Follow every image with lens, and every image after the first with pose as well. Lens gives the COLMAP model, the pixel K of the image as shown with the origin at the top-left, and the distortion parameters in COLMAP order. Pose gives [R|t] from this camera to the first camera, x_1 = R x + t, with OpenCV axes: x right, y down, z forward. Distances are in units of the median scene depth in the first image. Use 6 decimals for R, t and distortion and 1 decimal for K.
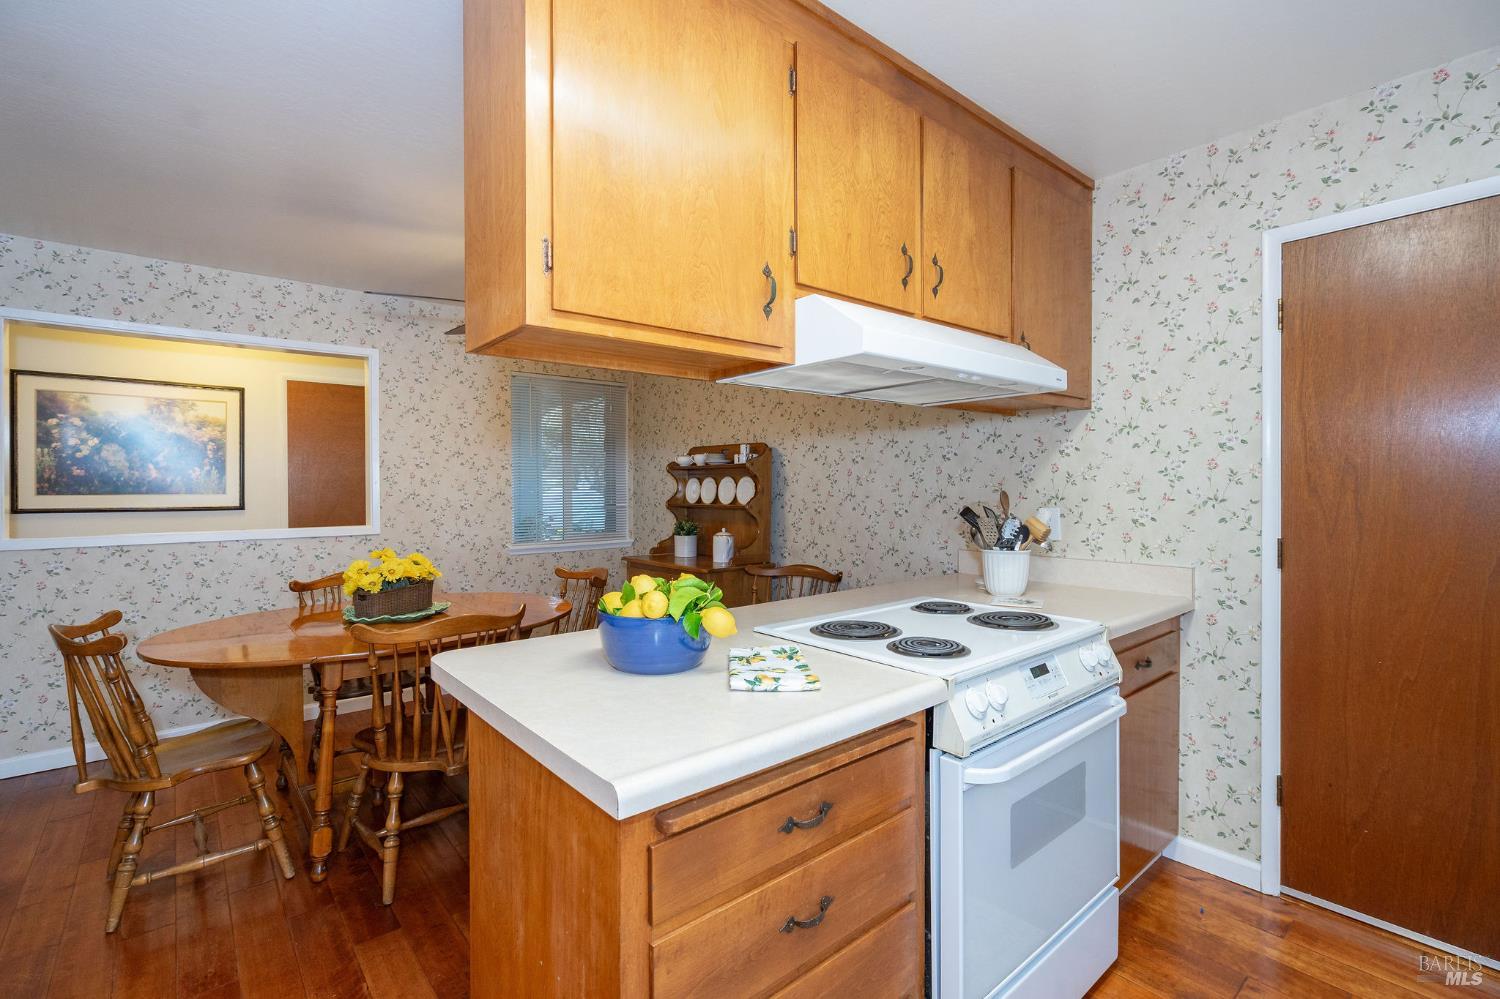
lens RADIAL K [[673.5, 0, 743.5], [0, 673.5, 494.7], [0, 0, 1]] dist [-0.009143, 0.001409]
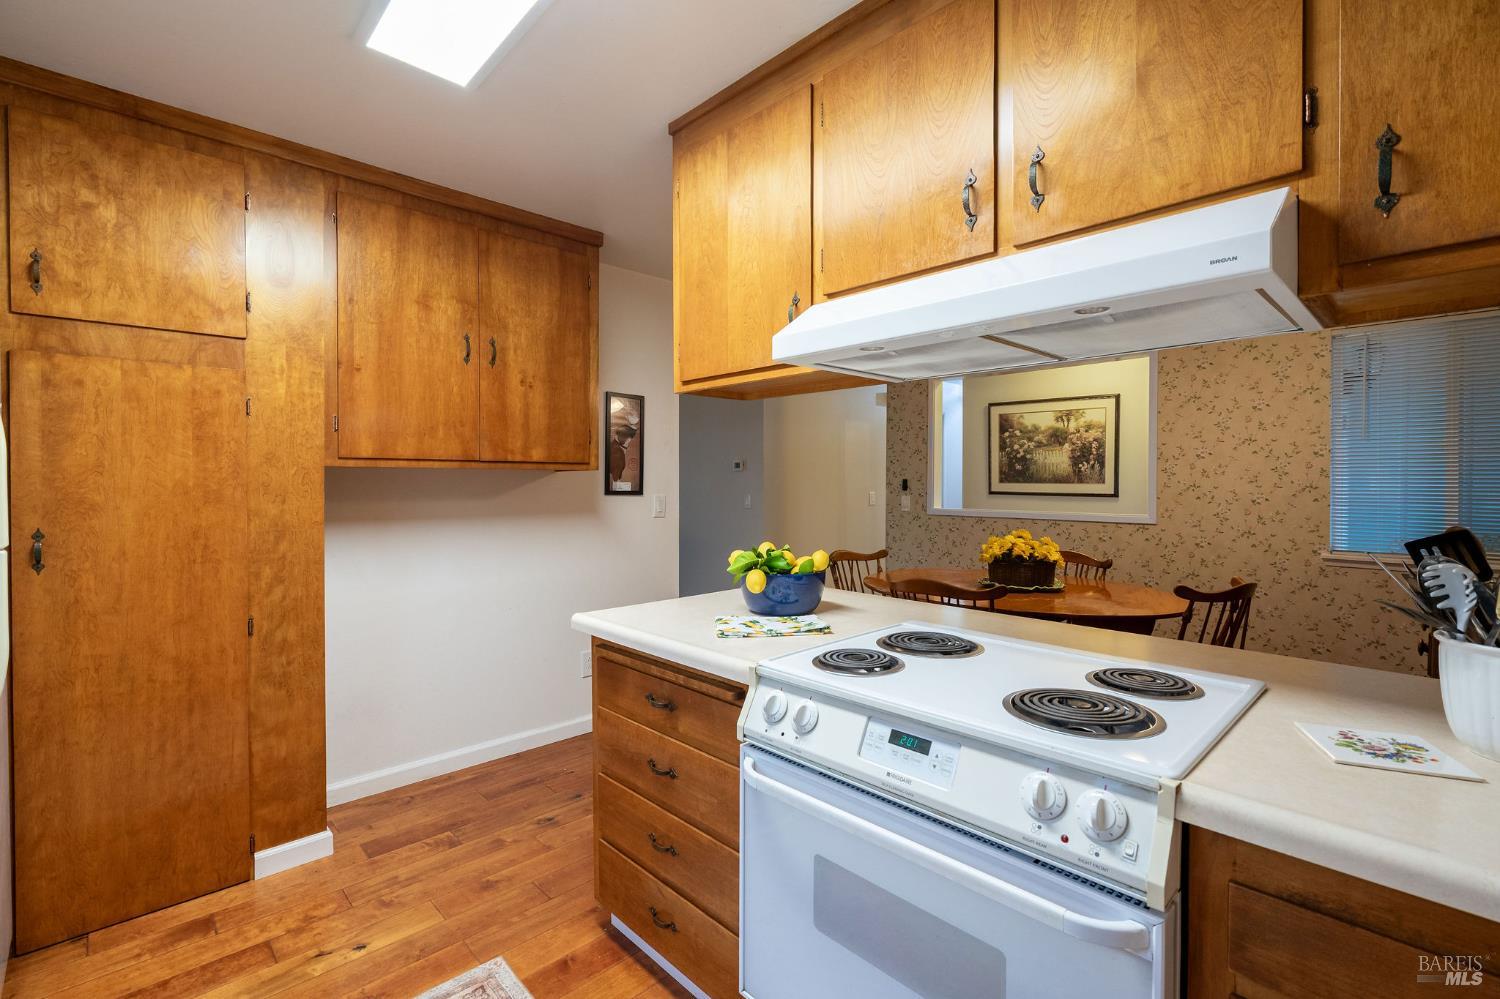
lens RADIAL K [[673.5, 0, 740.5], [0, 673.5, 488.6], [0, 0, 1]] dist [-0.009143, 0.001409]
pose [[0.048401, 0.019135, -0.998645, 0.441670], [-0.009114, 0.999783, 0.018715, -0.008870], [0.998786, 0.008196, 0.048565, 0.302983]]
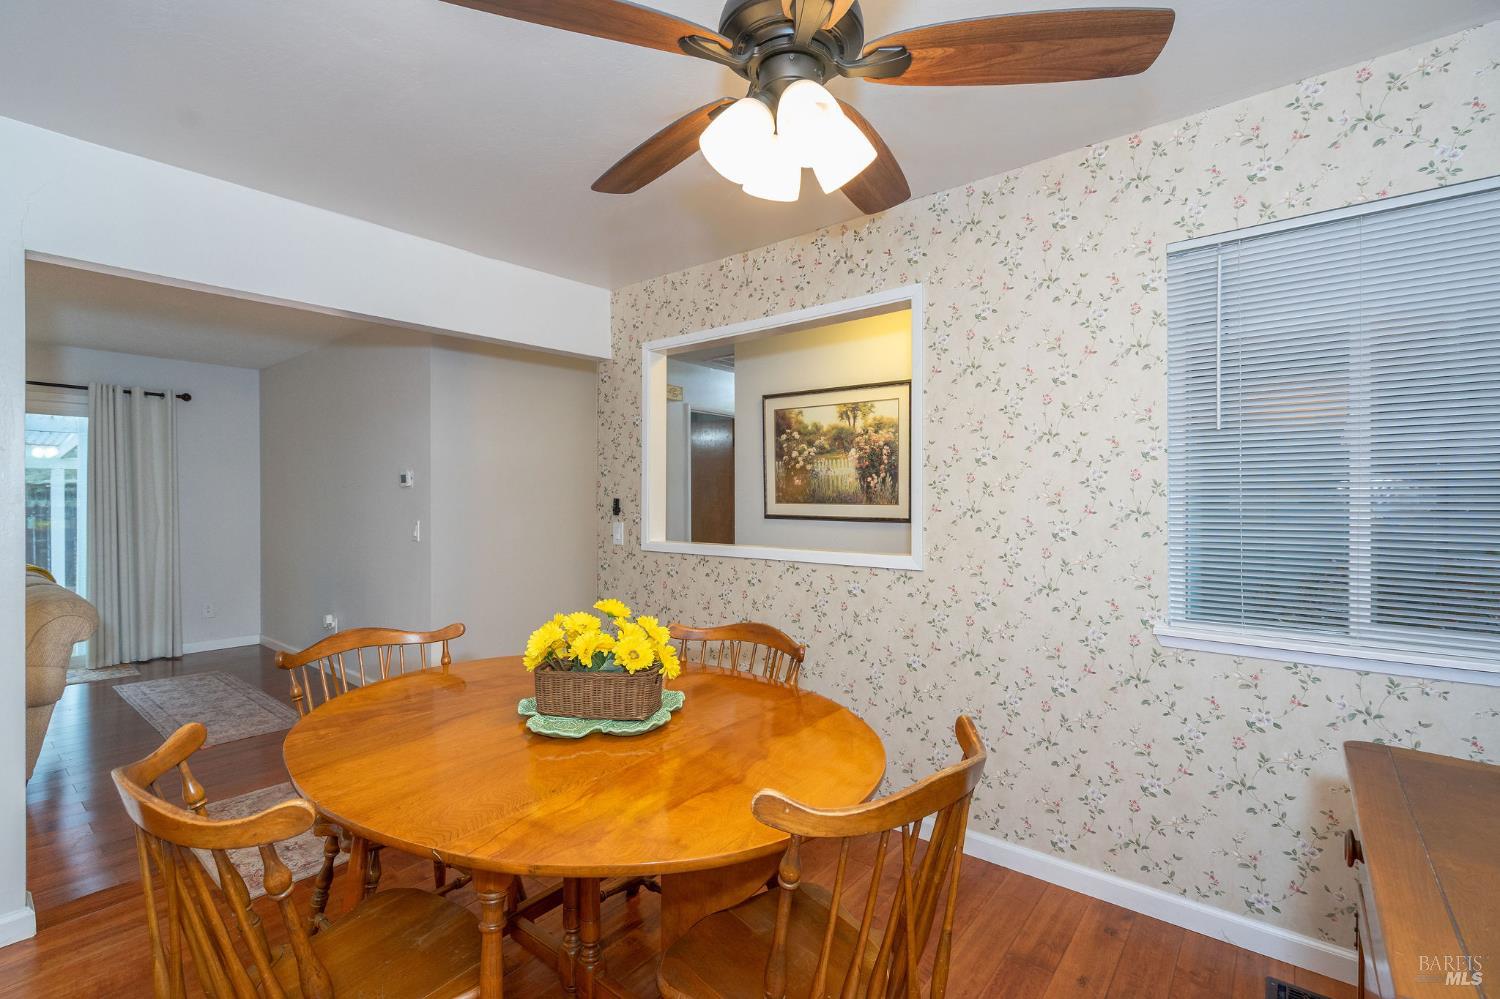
lens RADIAL K [[673.5, 0, 755.6], [0, 673.5, 499.8], [0, 0, 1]] dist [-0.009143, 0.001409]
pose [[0.188587, 0.008691, -0.982018, 0.058310], [-0.009263, 0.999932, 0.007070, -0.011790], [0.982013, 0.007763, 0.188655, 0.700530]]
